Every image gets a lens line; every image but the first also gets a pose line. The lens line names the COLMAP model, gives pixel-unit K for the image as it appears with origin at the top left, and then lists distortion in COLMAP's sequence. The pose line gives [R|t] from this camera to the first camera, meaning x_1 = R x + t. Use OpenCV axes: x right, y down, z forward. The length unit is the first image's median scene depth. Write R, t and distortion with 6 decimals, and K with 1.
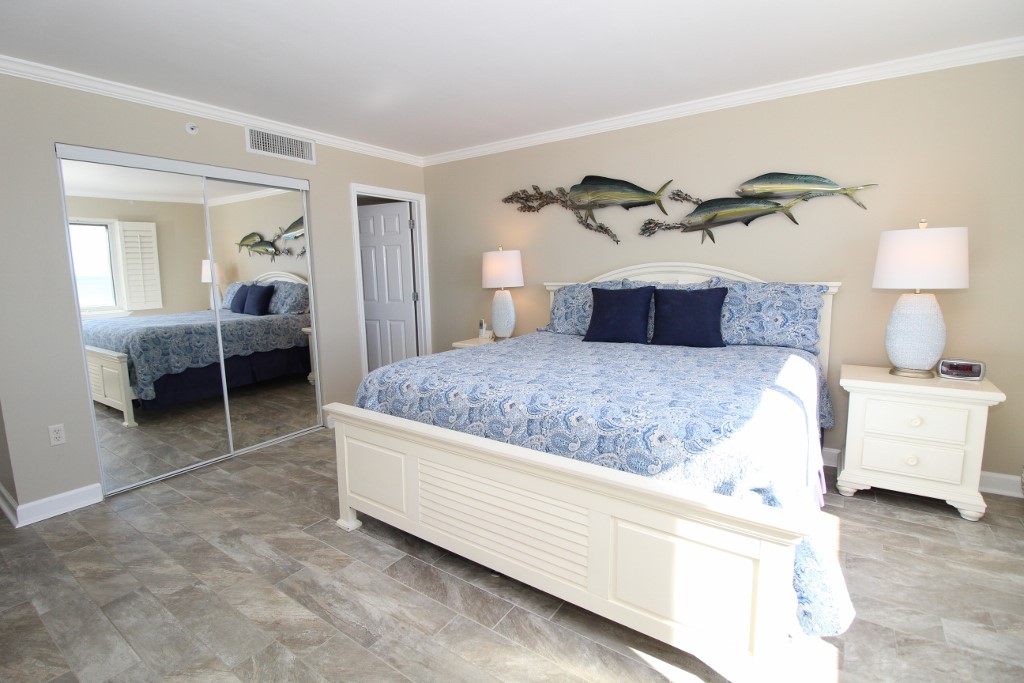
lens RADIAL K [[471.8, 0, 512.3], [0, 471.8, 332.9], [0, 0, 1]] dist [-0.004039, -0.011327]
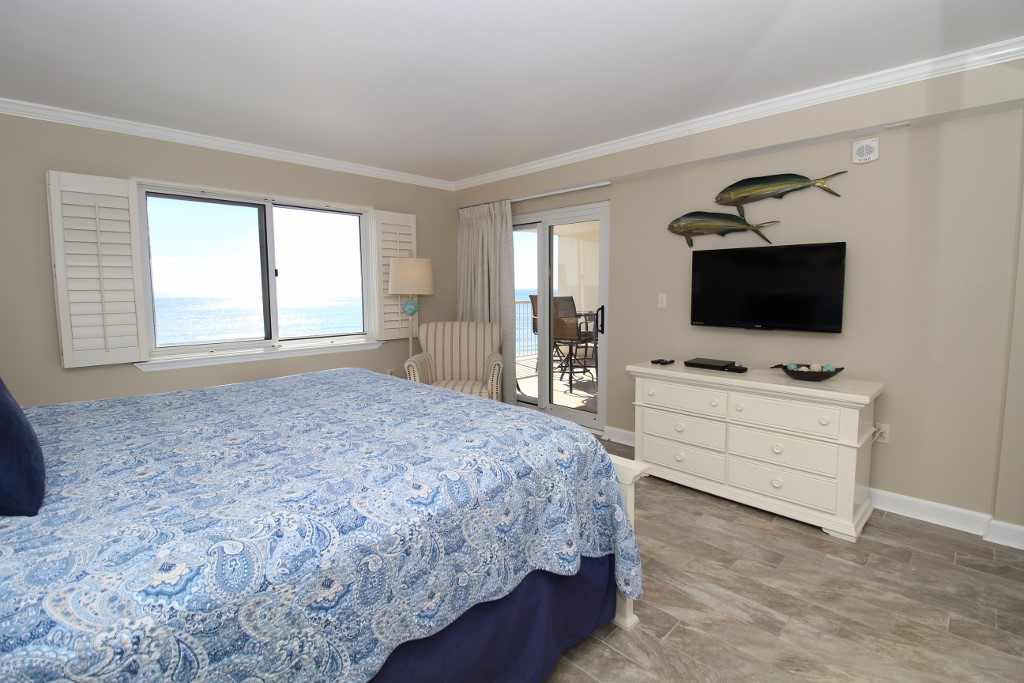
lens RADIAL K [[475.0, 0, 513.0], [0, 475.0, 329.4], [0, 0, 1]] dist [-0.001771, -0.010347]
pose [[-0.982491, 0.008402, 0.186118, -0.247351], [0.048521, 0.976049, 0.212071, -0.166805], [-0.179879, 0.217389, -0.959367, 1.272928]]
